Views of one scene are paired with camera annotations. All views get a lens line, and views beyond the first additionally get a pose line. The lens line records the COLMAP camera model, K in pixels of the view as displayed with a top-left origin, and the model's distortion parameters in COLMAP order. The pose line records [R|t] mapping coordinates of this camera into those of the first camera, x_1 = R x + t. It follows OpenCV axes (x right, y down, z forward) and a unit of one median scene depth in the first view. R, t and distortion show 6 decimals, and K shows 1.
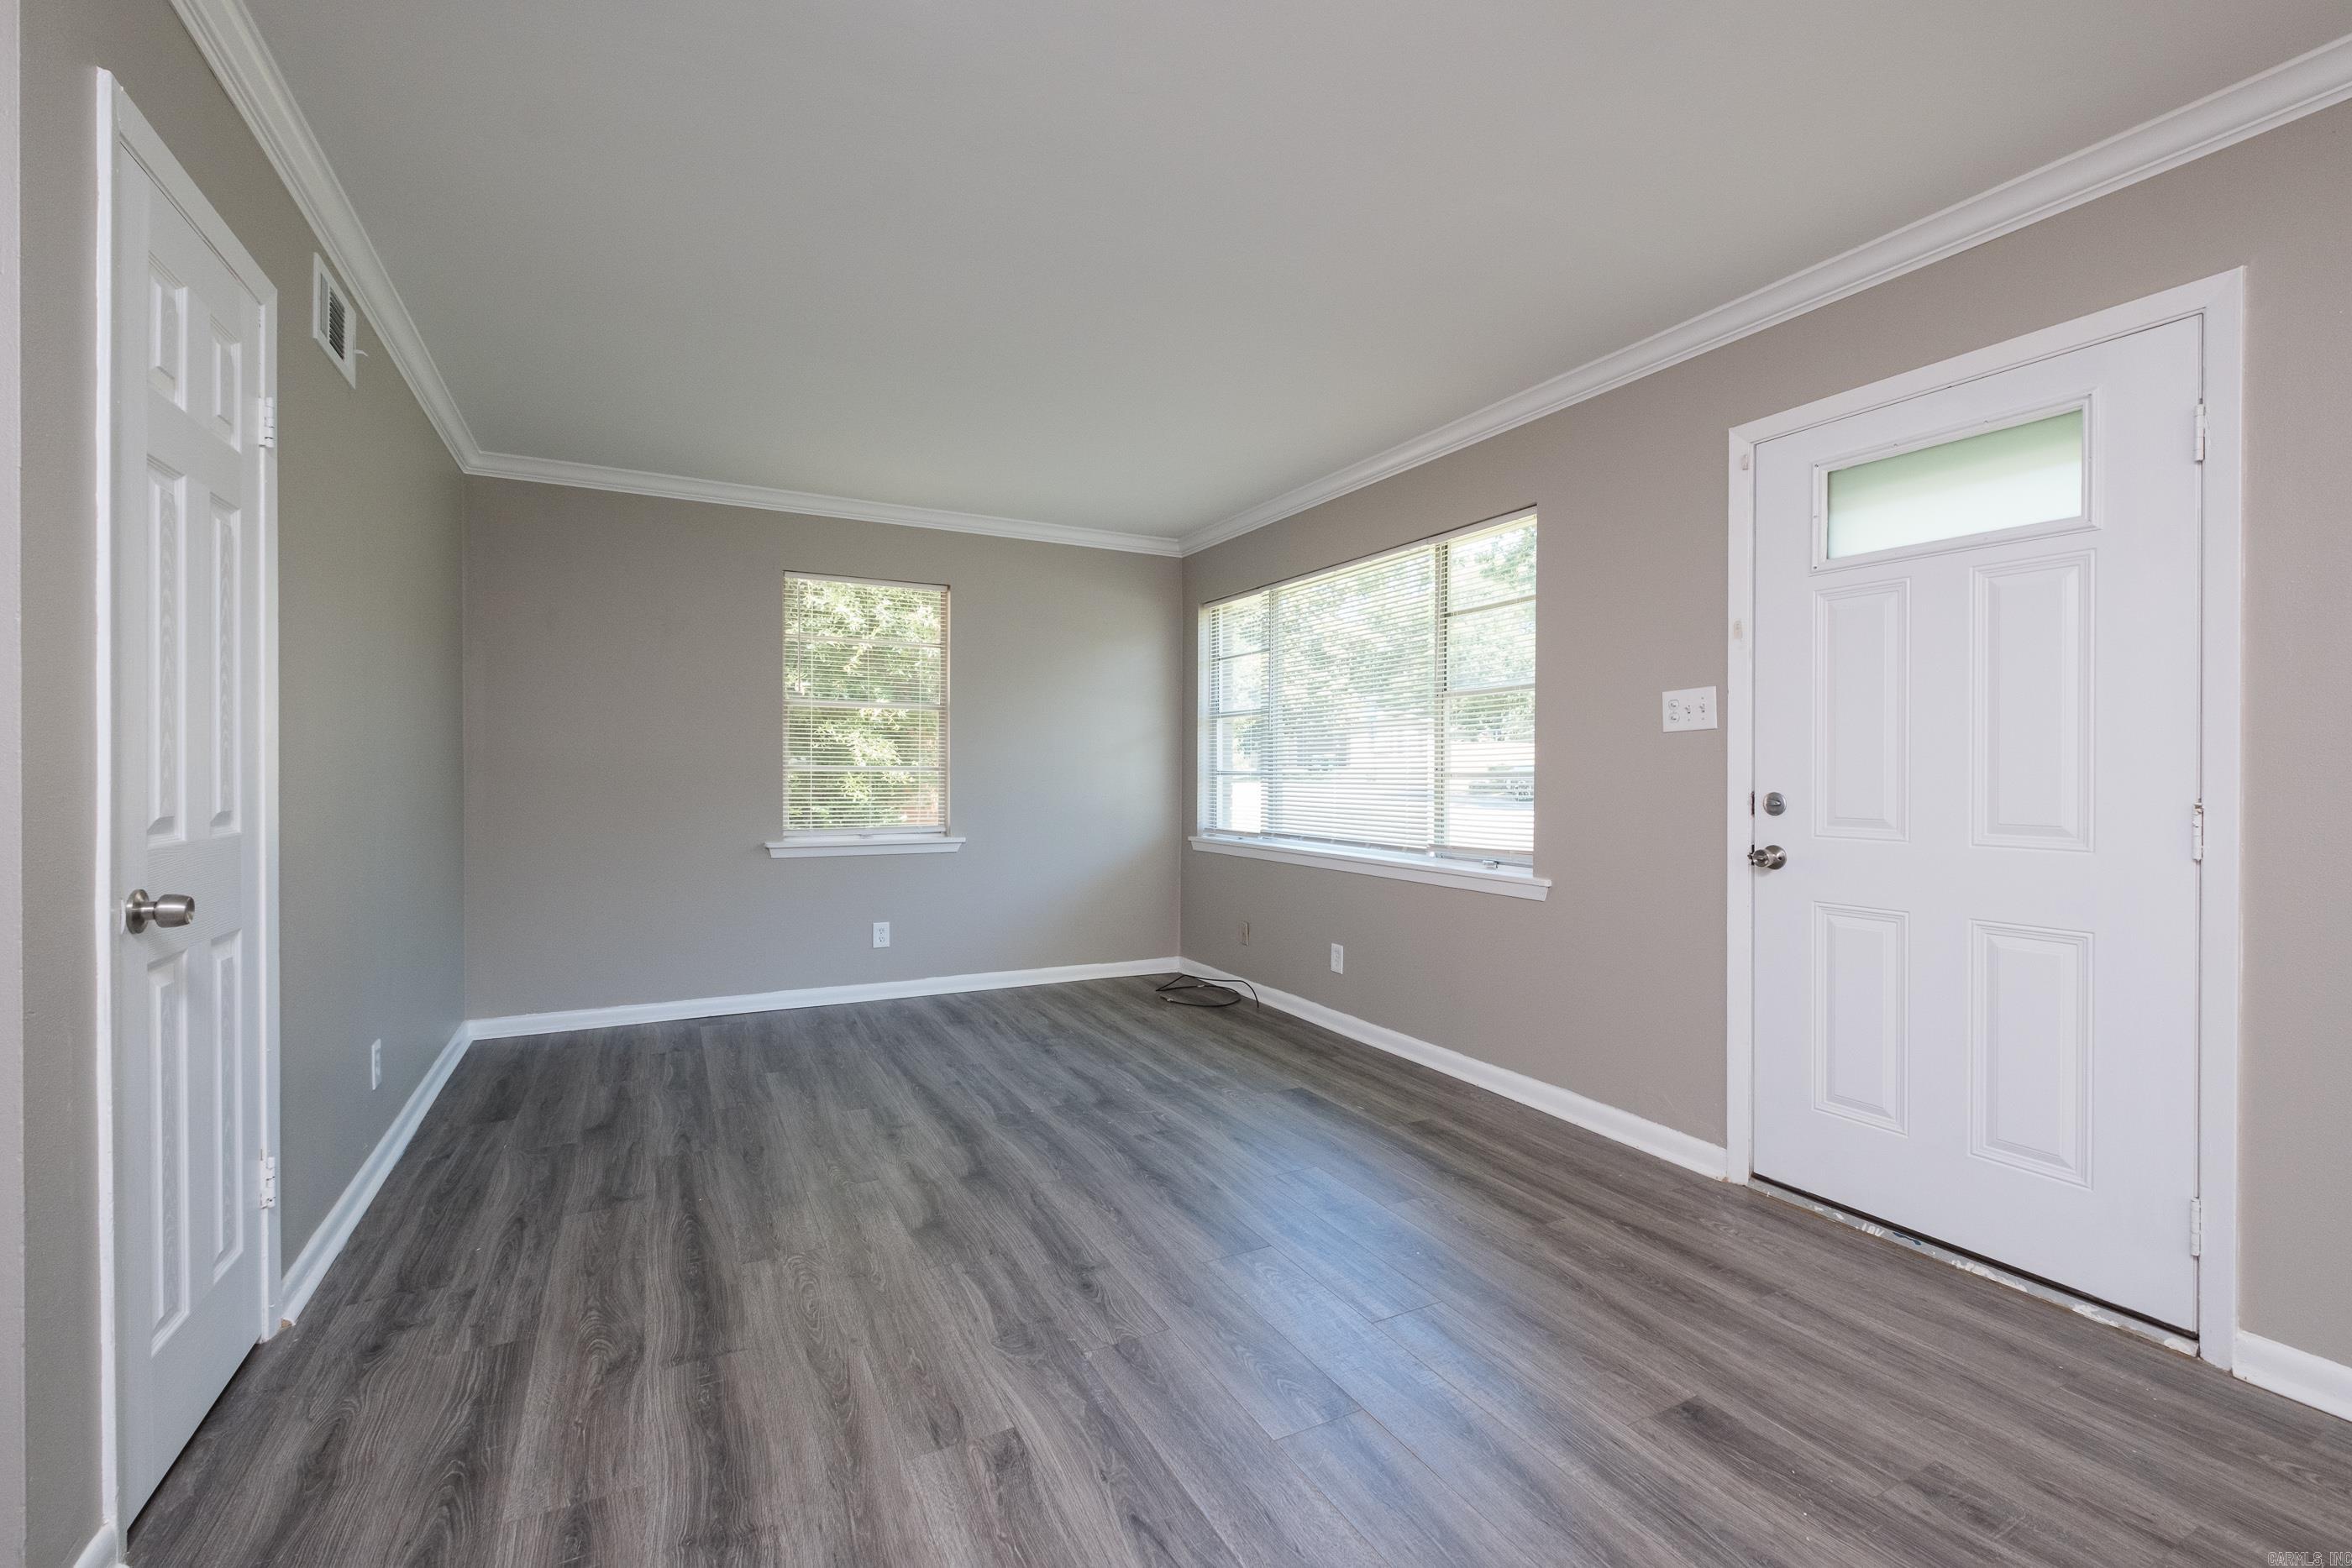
lens RADIAL K [[1011.7, 0, 1183.9], [0, 1011.7, 777.0], [0, 0, 1]] dist [0.010434, -0.007329]
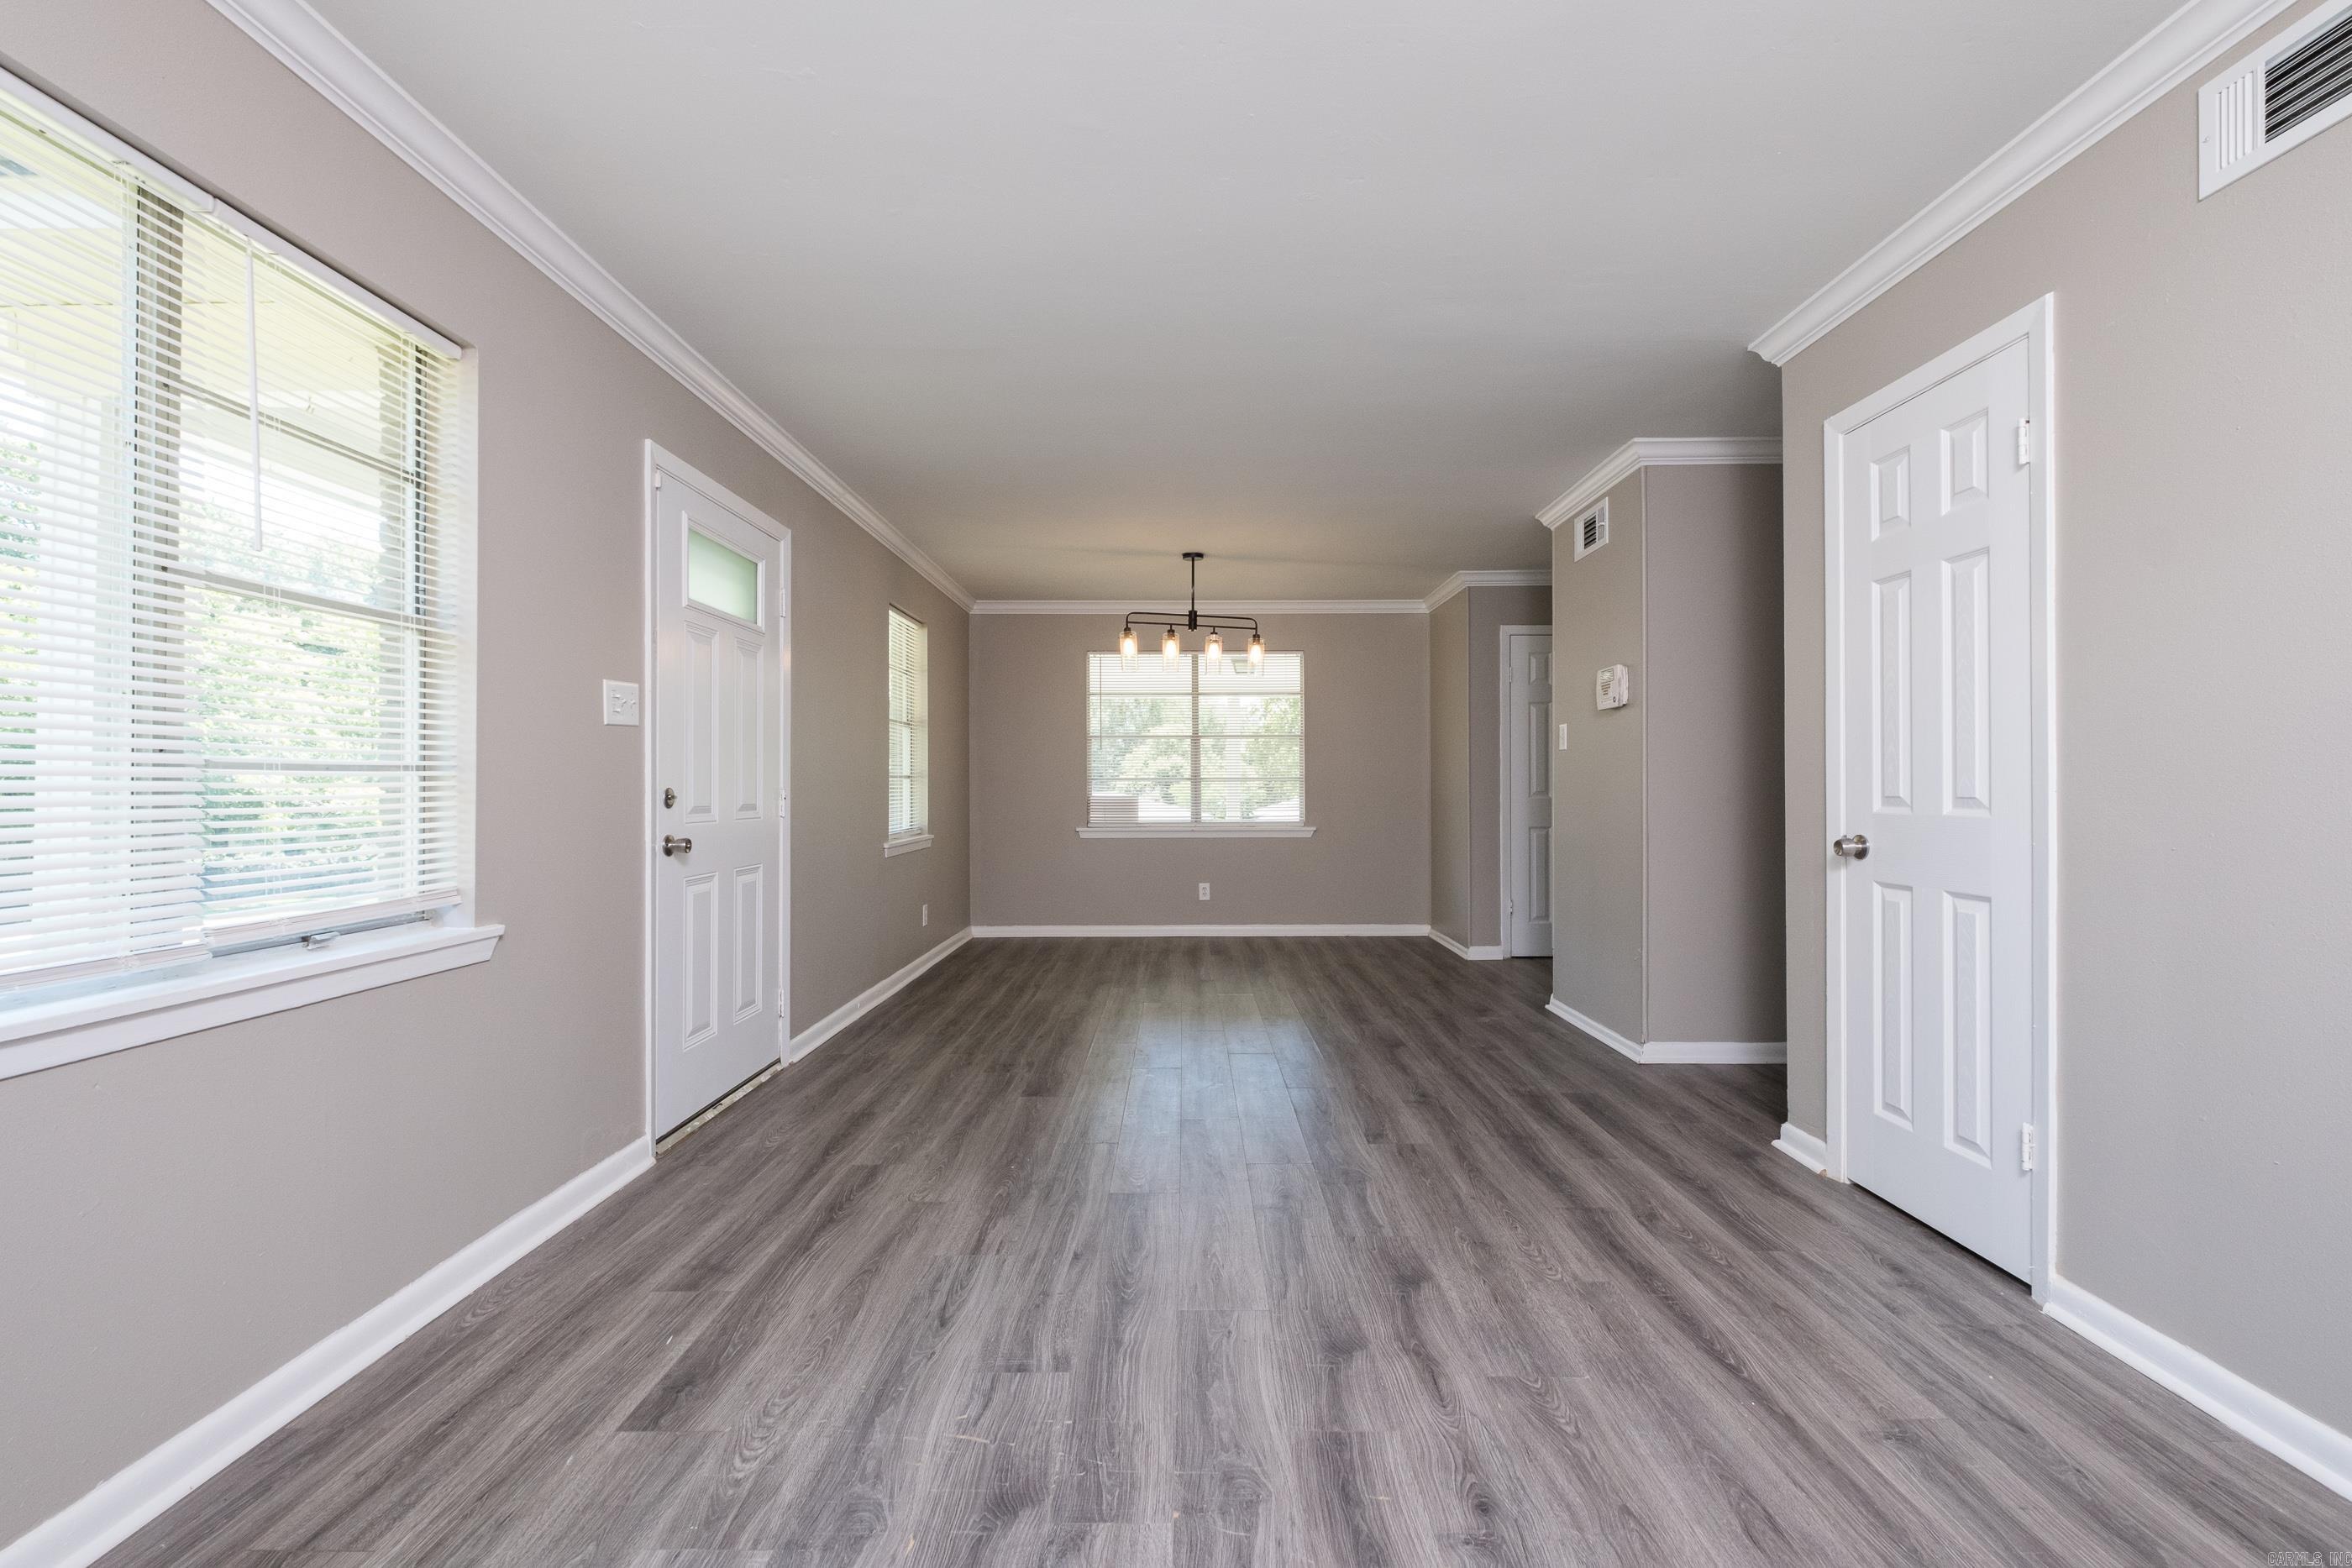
lens RADIAL K [[1011.7, 0, 1183.9], [0, 1011.7, 777.0], [0, 0, 1]] dist [0.010434, -0.007329]
pose [[-0.884681, 0.003296, 0.466184, -0.437606], [0.002173, 0.999993, -0.002947, 0.007531], [-0.466191, -0.001594, -0.884683, 1.682080]]
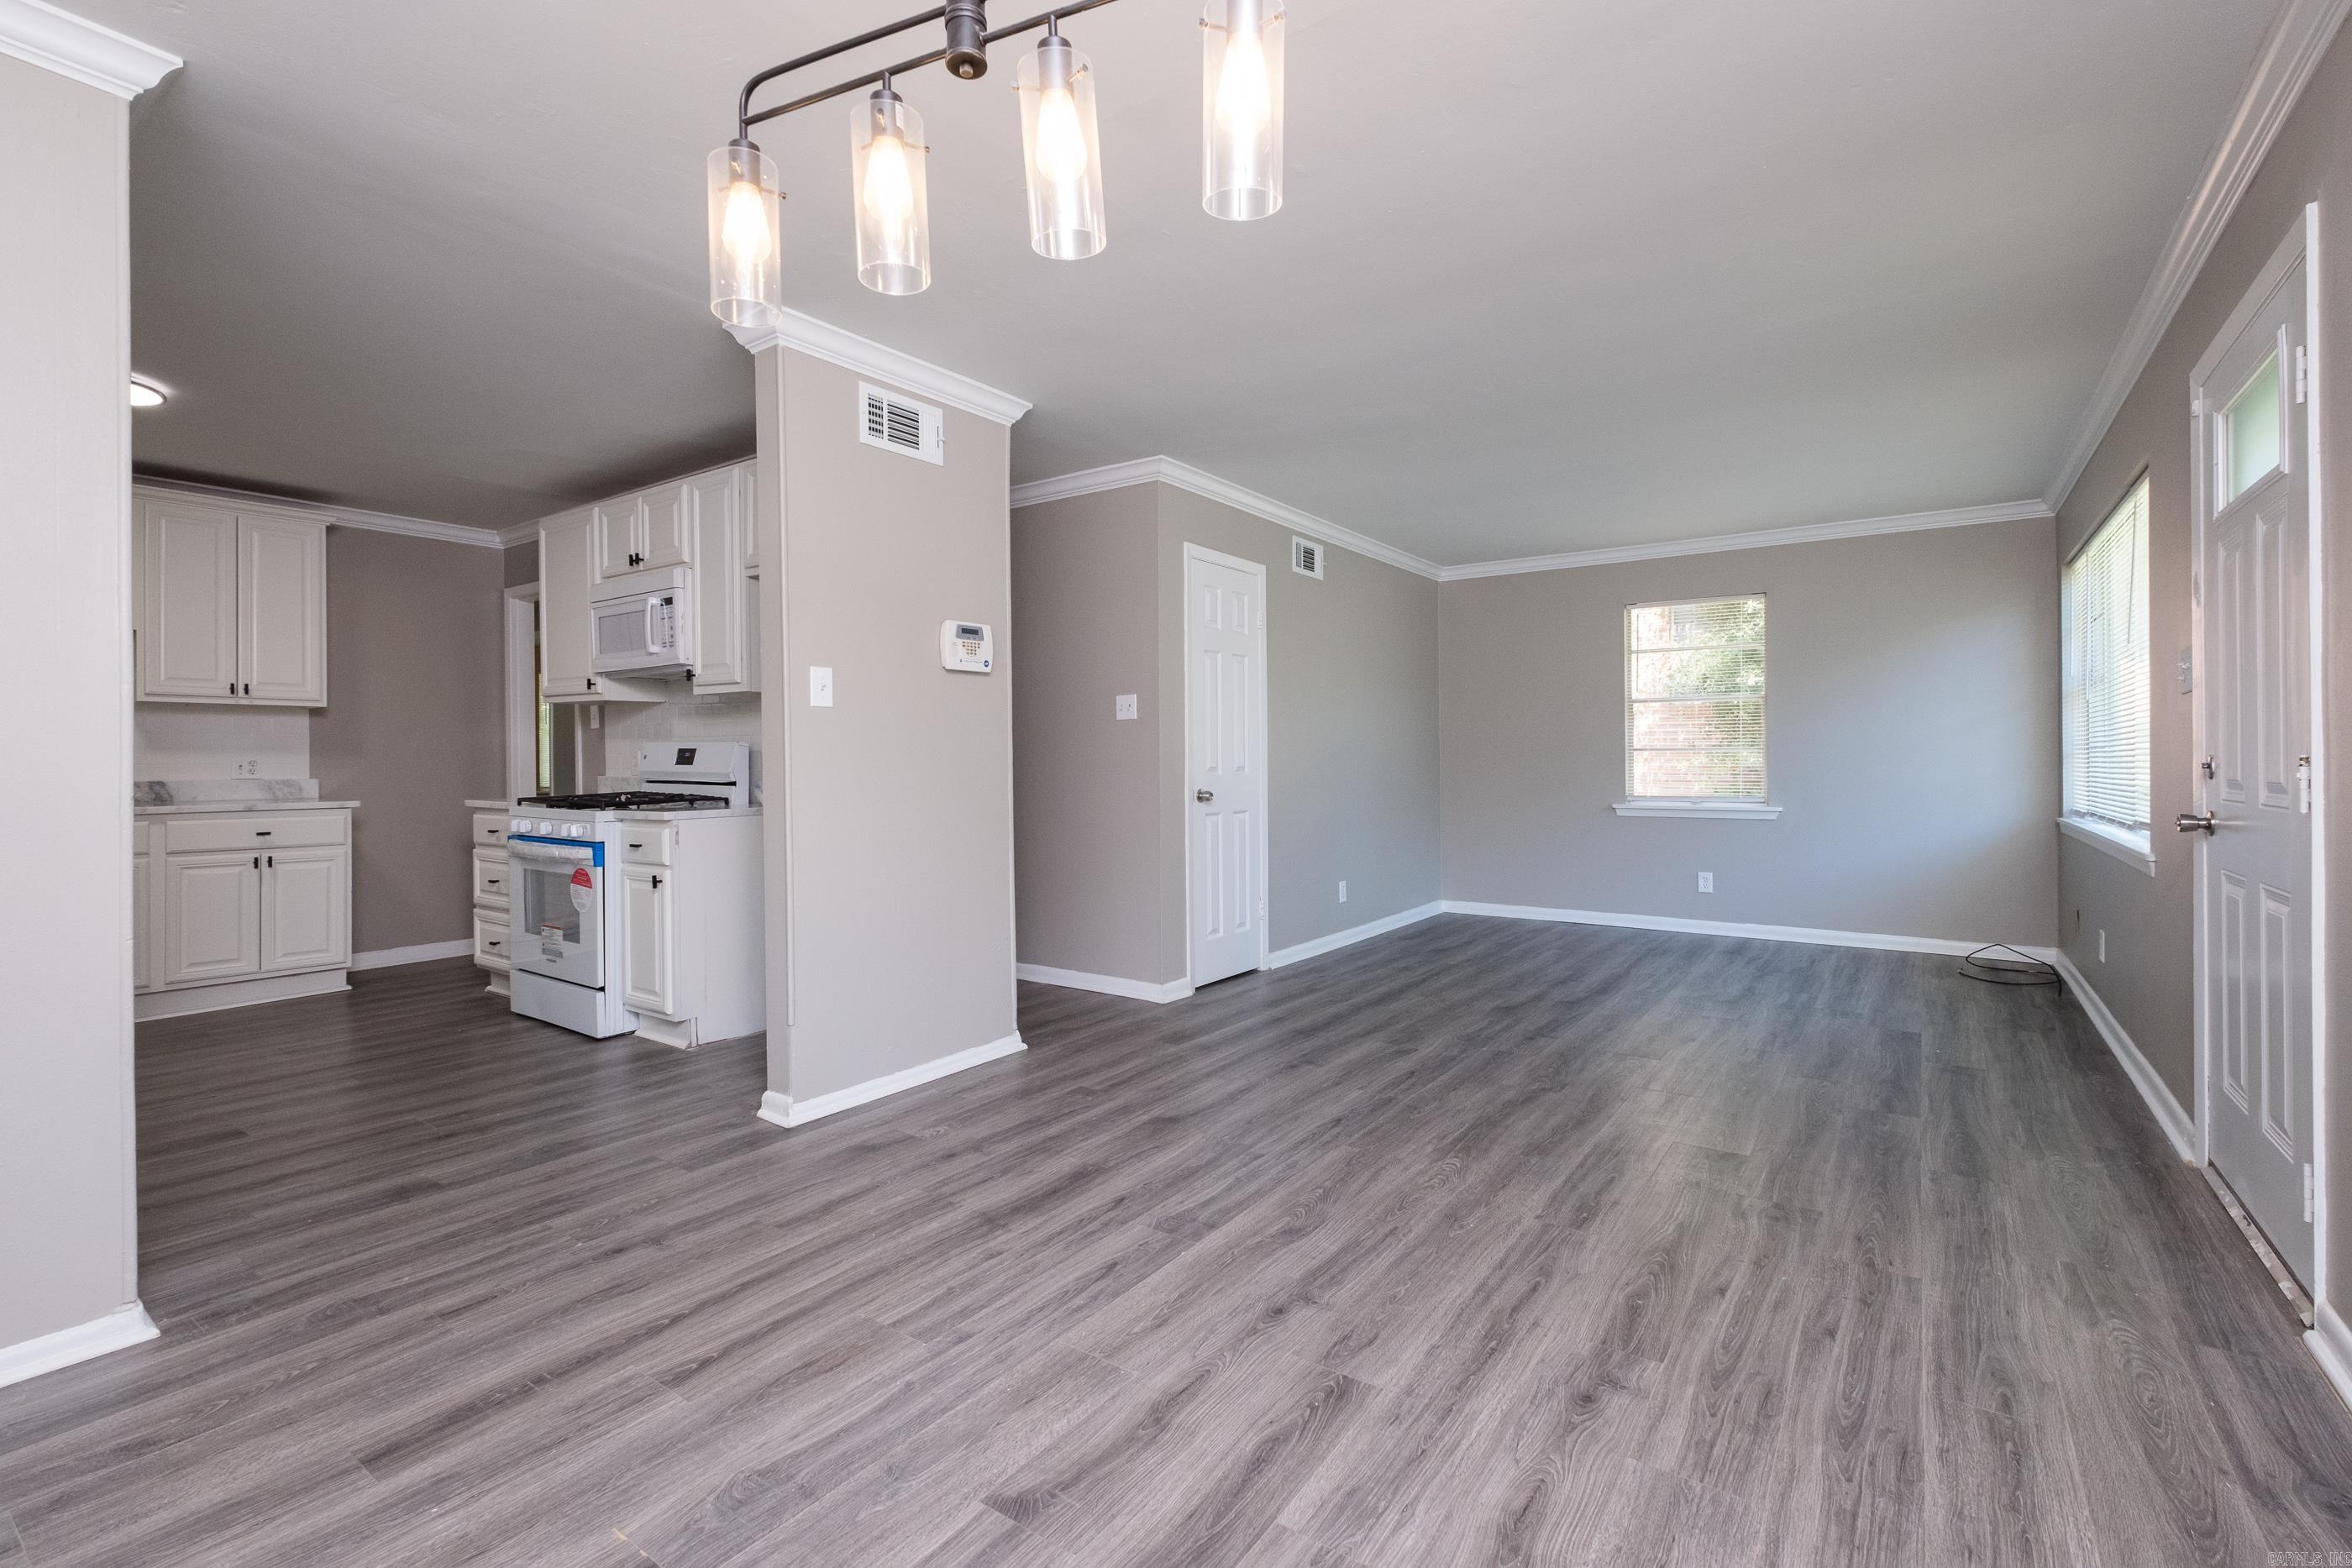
lens RADIAL K [[1041.0, 0, 1175.1], [0, 1041.0, 763.8], [0, 0, 1]] dist [0.013017, -0.011402]
pose [[0.452291, -0.005148, -0.891856, 0.986144], [0.001887, 0.999987, -0.004815, 0.026566], [0.891869, 0.000495, 0.452294, -0.292562]]
